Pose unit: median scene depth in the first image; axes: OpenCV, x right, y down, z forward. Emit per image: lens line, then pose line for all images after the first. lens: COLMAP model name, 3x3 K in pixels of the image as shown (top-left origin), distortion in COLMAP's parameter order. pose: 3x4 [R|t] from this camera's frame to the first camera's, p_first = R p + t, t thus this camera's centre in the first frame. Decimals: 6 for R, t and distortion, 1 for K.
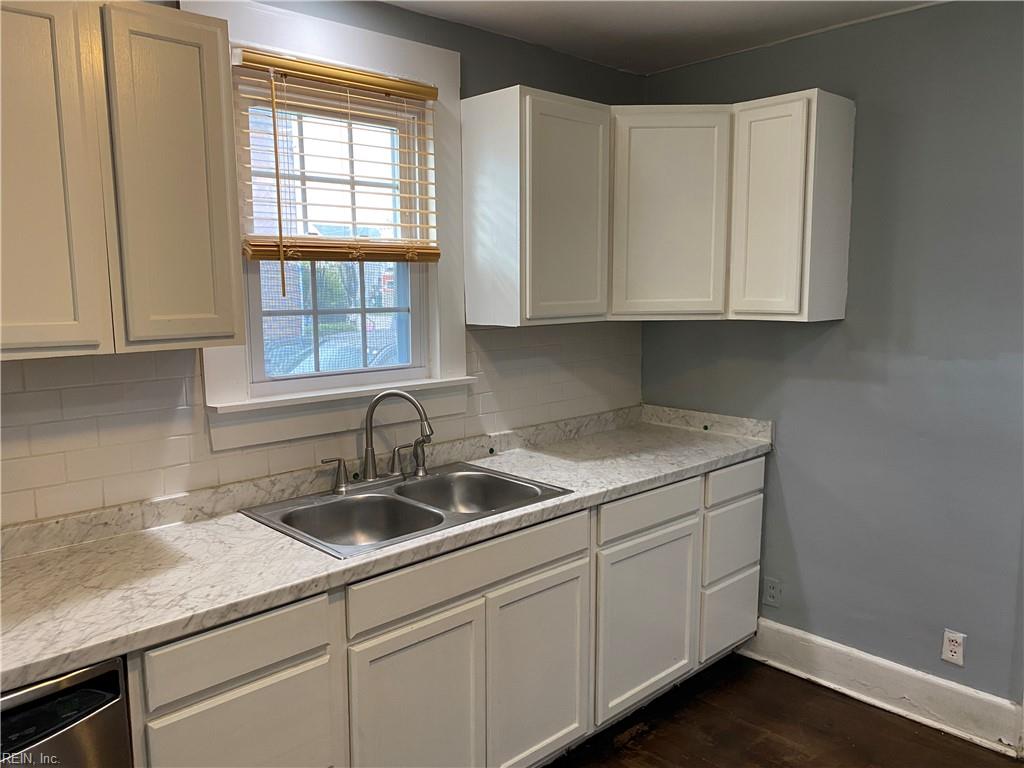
lens RADIAL K [[777.6, 0, 512.0], [0, 777.6, 384.0], [0, 0, 1]] dist [0.000638, 0.000488]
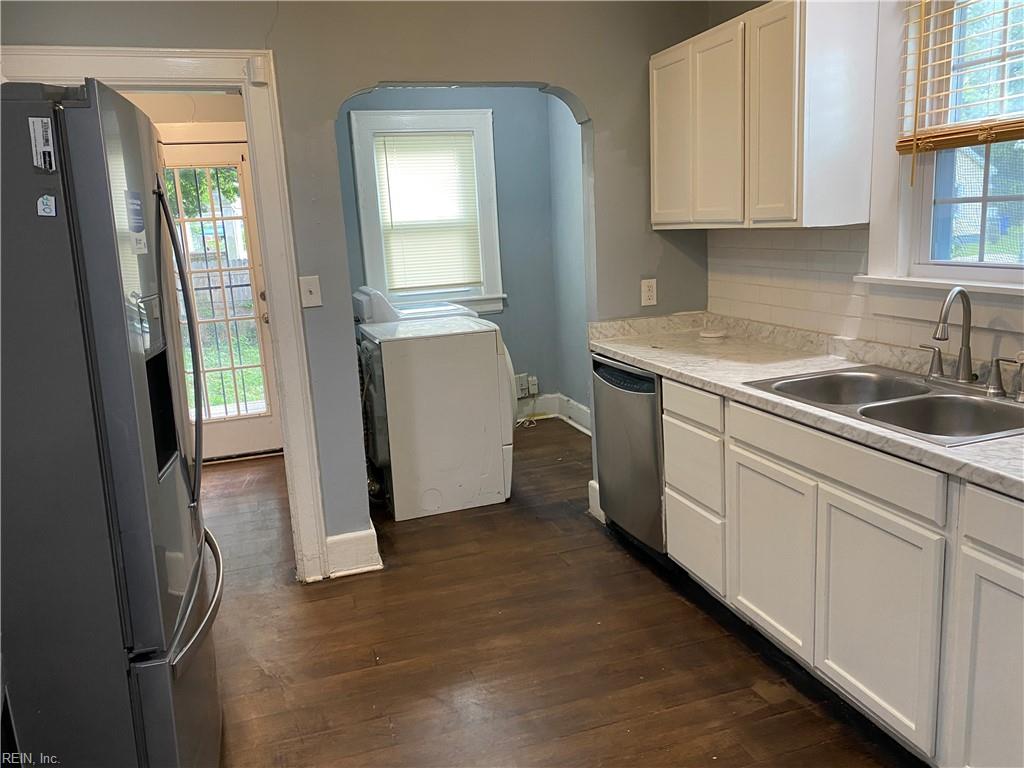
lens RADIAL K [[780.3, 0, 509.9], [0, 780.3, 366.2], [0, 0, 1]] dist [0.152947, 0.000835]
pose [[-0.421233, 0.203292, -0.883875, 1.015728], [-0.064741, 0.965329, 0.252880, -0.120831], [0.904639, 0.163744, -0.393467, 0.969328]]
